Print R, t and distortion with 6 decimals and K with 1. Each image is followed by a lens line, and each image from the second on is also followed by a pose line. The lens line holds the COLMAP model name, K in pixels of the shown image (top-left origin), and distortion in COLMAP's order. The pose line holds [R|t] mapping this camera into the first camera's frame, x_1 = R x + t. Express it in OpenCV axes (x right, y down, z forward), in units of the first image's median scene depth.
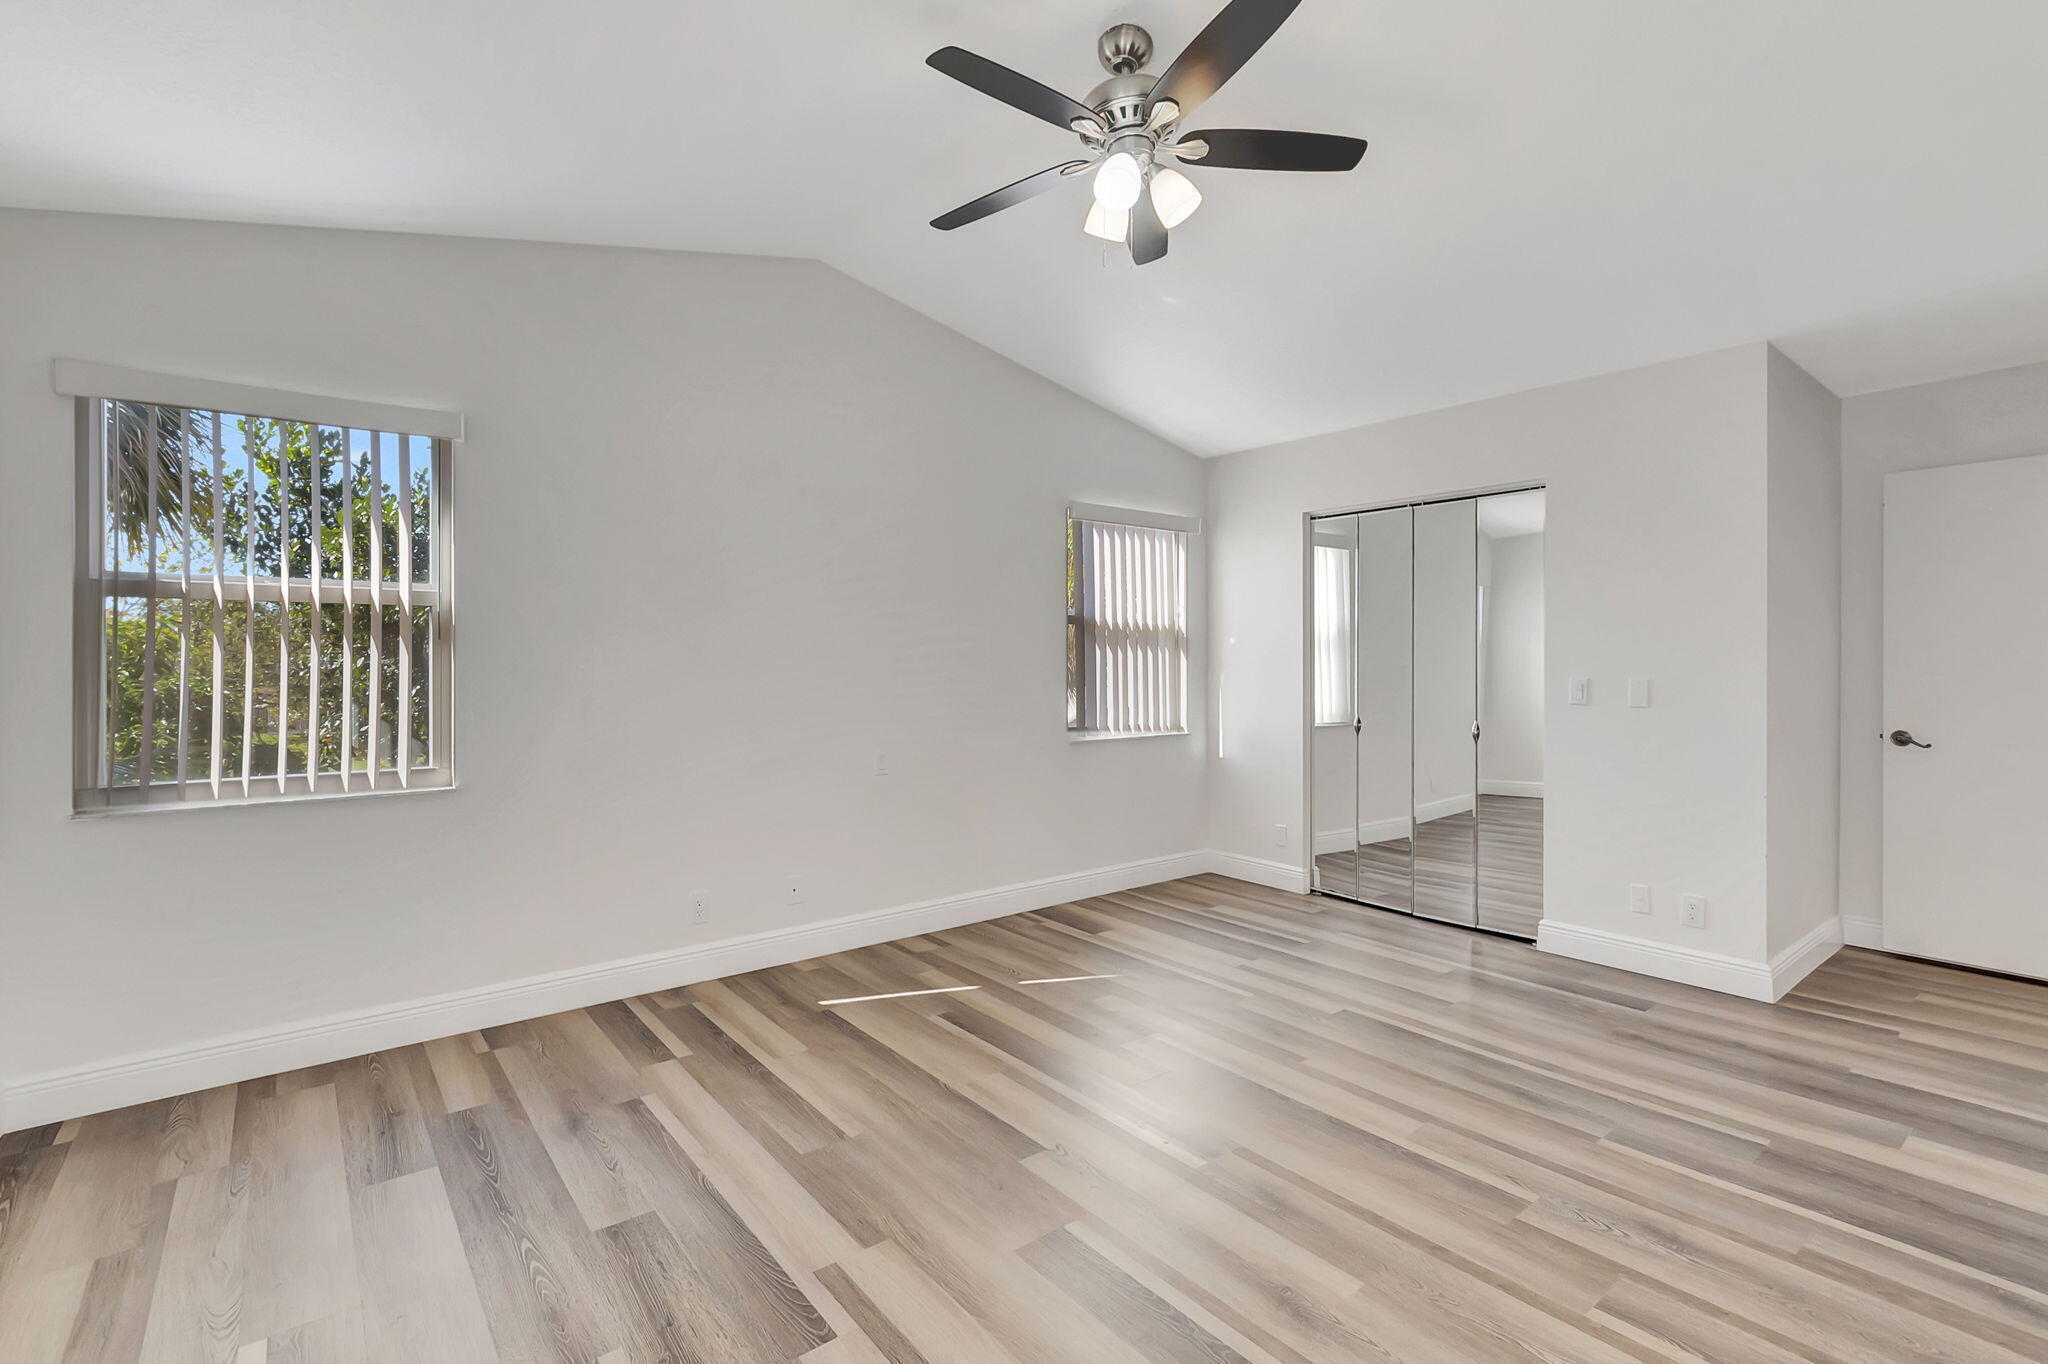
lens RADIAL K [[917.9, 0, 1020.4], [0, 917.9, 666.1], [0, 0, 1]] dist [0.001238, -0.000939]
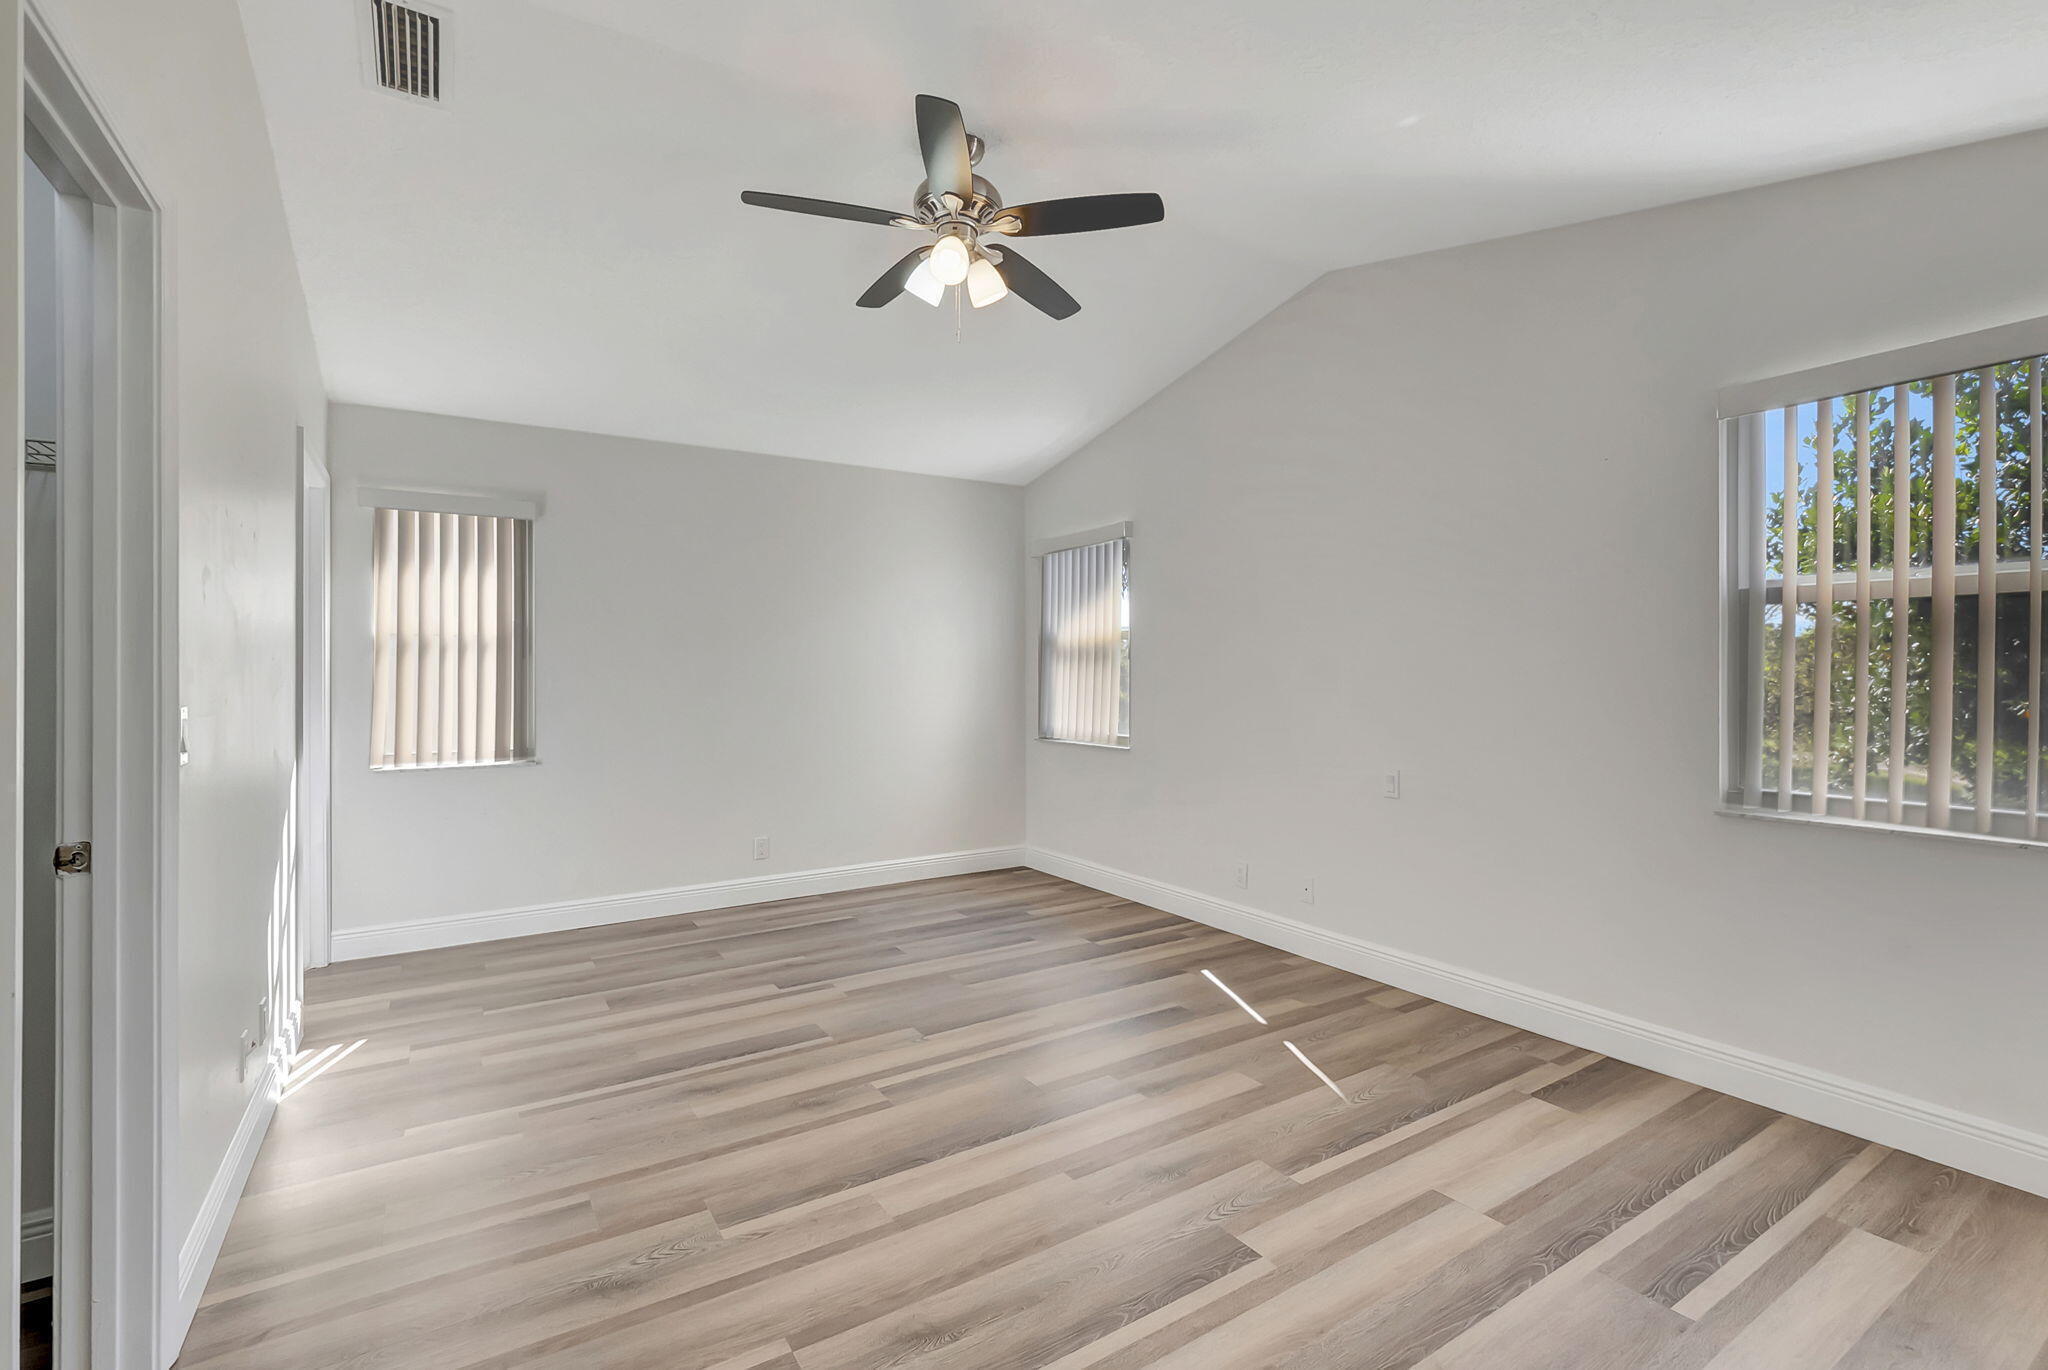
lens RADIAL K [[917.9, 0, 1020.4], [0, 917.9, 669.1], [0, 0, 1]] dist [0.001238, -0.000939]
pose [[-0.093801, -0.000447, -0.995591, 1.140535], [-0.003110, 0.999995, -0.000156, -0.005097], [0.995586, 0.003081, -0.093802, 1.074084]]
